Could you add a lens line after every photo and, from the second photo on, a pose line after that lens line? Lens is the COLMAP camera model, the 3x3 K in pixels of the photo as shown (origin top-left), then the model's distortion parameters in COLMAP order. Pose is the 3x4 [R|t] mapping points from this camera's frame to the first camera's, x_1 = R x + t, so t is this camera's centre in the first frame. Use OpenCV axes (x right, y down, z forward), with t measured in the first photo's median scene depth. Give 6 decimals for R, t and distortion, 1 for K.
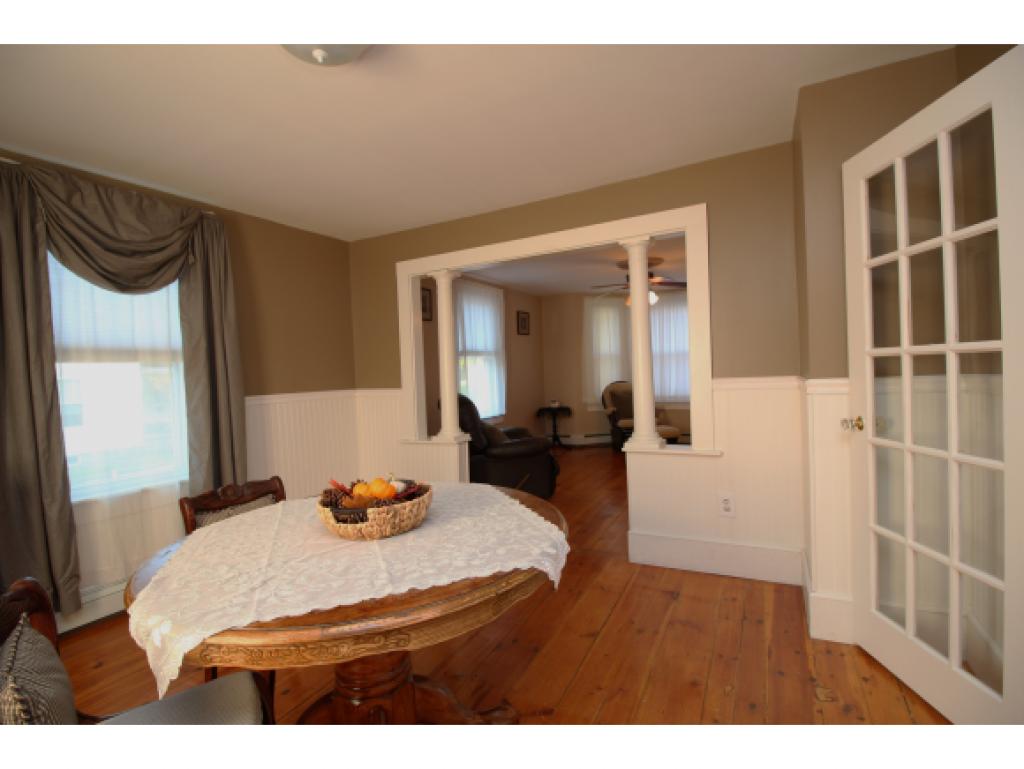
lens RADIAL K [[478.7, 0, 514.5], [0, 478.7, 378.0], [0, 0, 1]] dist [-0.002373, -0.000805]
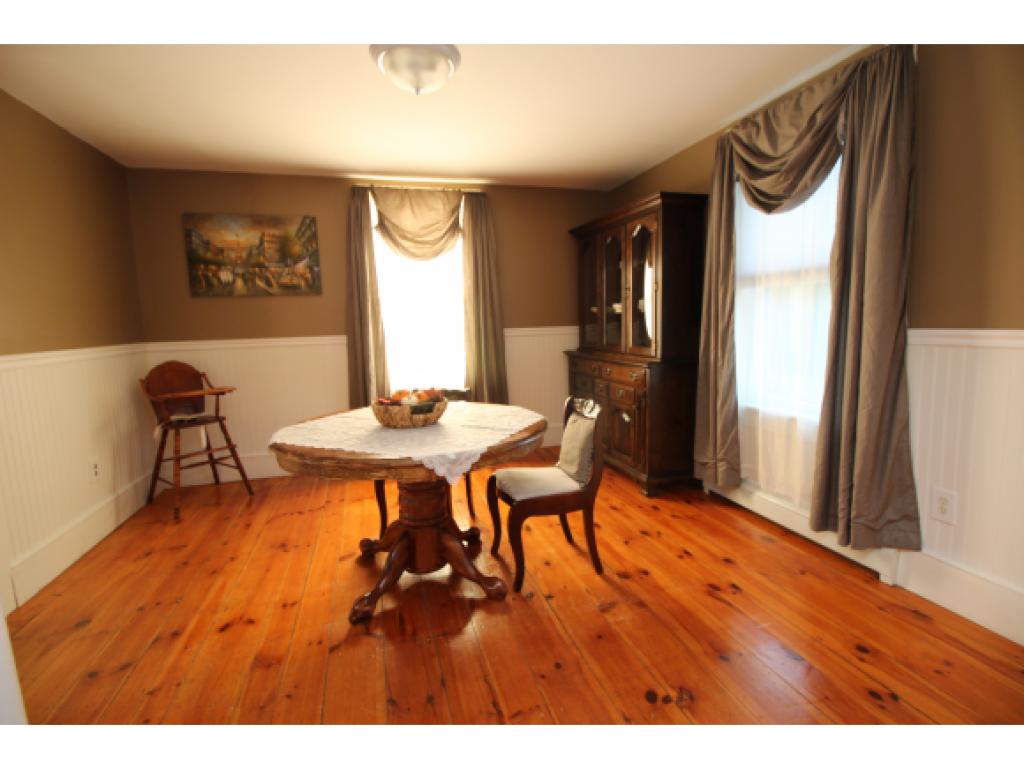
lens RADIAL K [[478.7, 0, 514.5], [0, 478.7, 378.0], [0, 0, 1]] dist [-0.002373, -0.000805]
pose [[-0.706614, 0.155903, -0.690211, 0.161862], [0.044884, 0.983337, 0.176164, -0.025189], [0.706174, 0.093501, -0.701837, 0.751760]]
